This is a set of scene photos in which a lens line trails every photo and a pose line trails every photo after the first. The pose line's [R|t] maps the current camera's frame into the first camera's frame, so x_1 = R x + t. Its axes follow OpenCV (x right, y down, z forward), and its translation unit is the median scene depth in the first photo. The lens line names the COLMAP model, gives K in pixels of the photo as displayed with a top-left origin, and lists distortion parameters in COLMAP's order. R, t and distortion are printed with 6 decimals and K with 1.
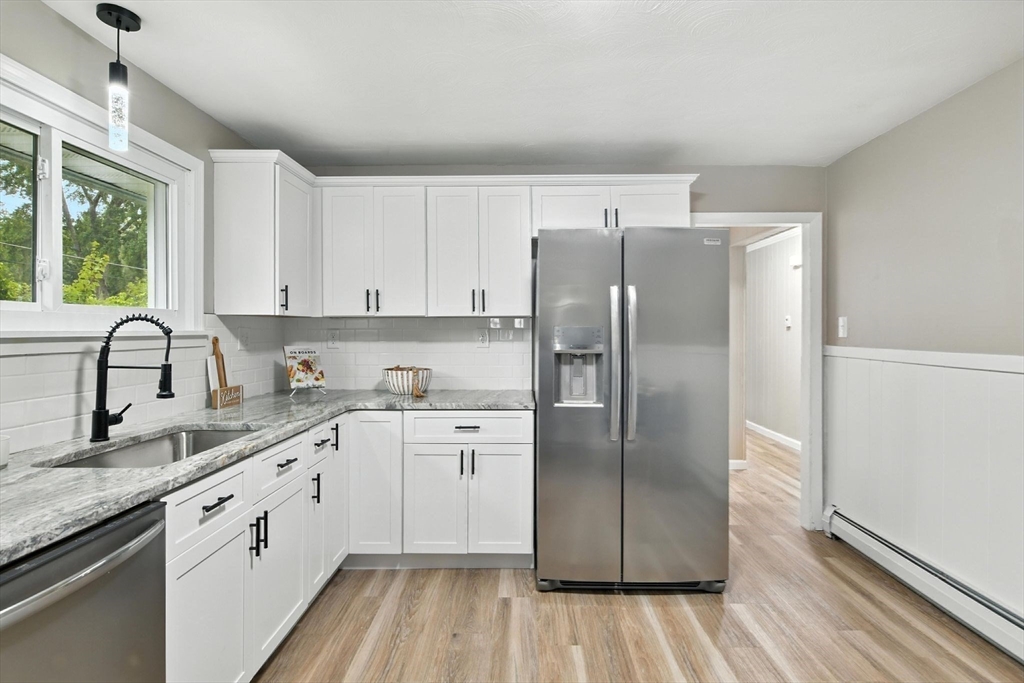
lens RADIAL K [[521.6, 0, 517.5], [0, 521.6, 332.0], [0, 0, 1]] dist [-0.006572, 0.001209]
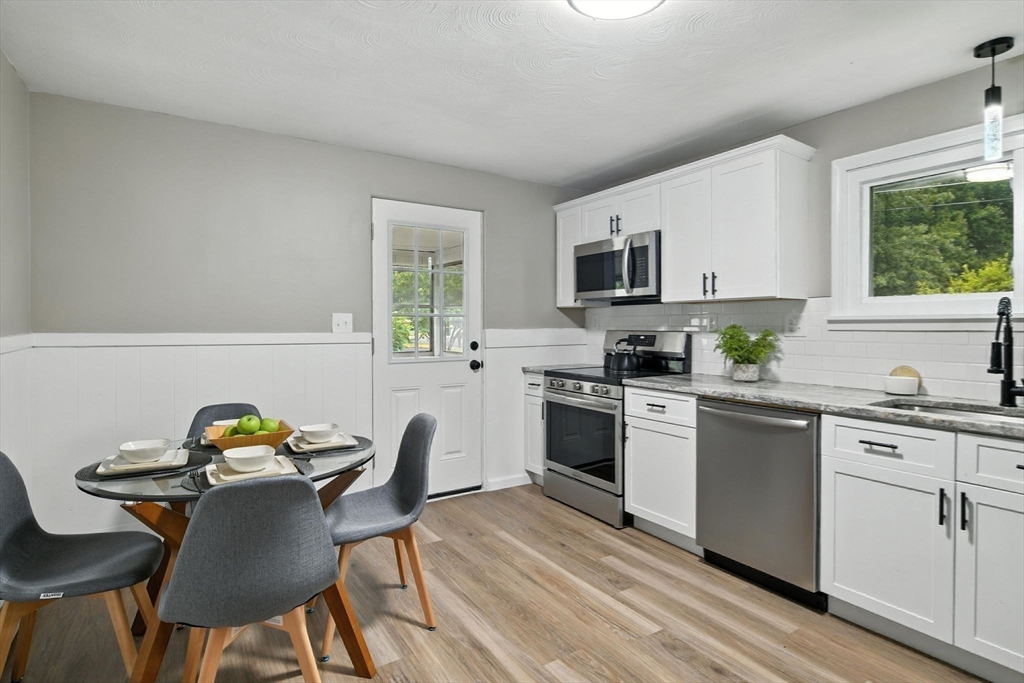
lens RADIAL K [[521.6, 0, 517.5], [0, 521.6, 332.0], [0, 0, 1]] dist [-0.006572, 0.001209]
pose [[-0.829010, 0.006065, -0.559201, 0.528994], [-0.001100, 0.999922, 0.012475, 0.018660], [0.559233, 0.010958, -0.828938, 0.920013]]
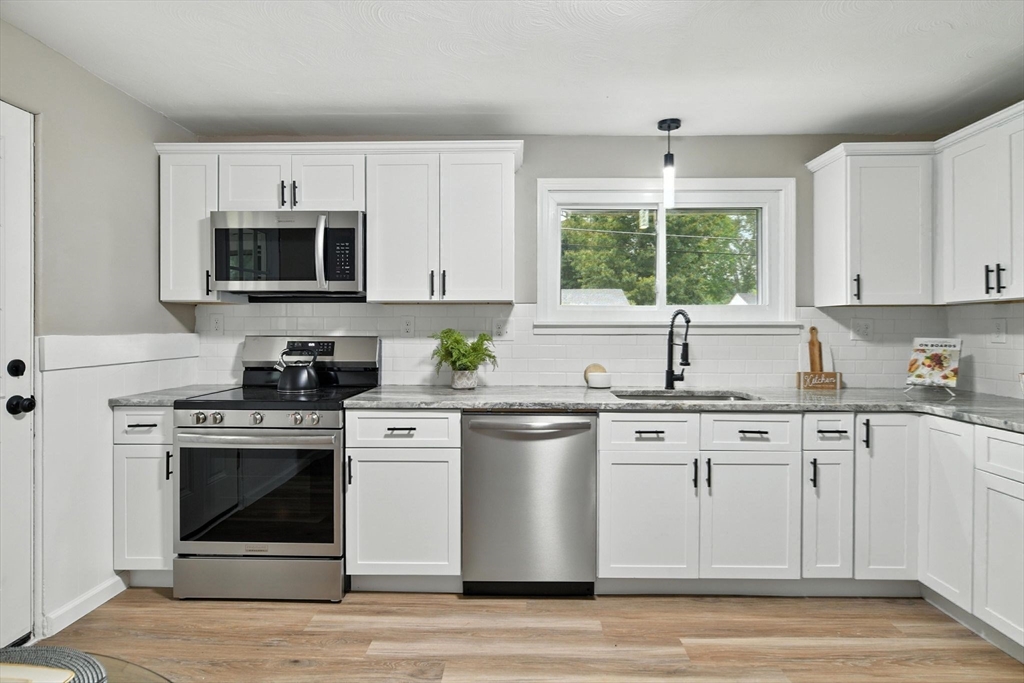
lens RADIAL K [[521.6, 0, 517.5], [0, 521.6, 332.0], [0, 0, 1]] dist [-0.006572, 0.001209]
pose [[-0.008363, 0.005539, -0.999950, 0.558158], [-0.003105, 0.999980, 0.005565, 0.016603], [0.999960, 0.003151, -0.008345, 0.366748]]
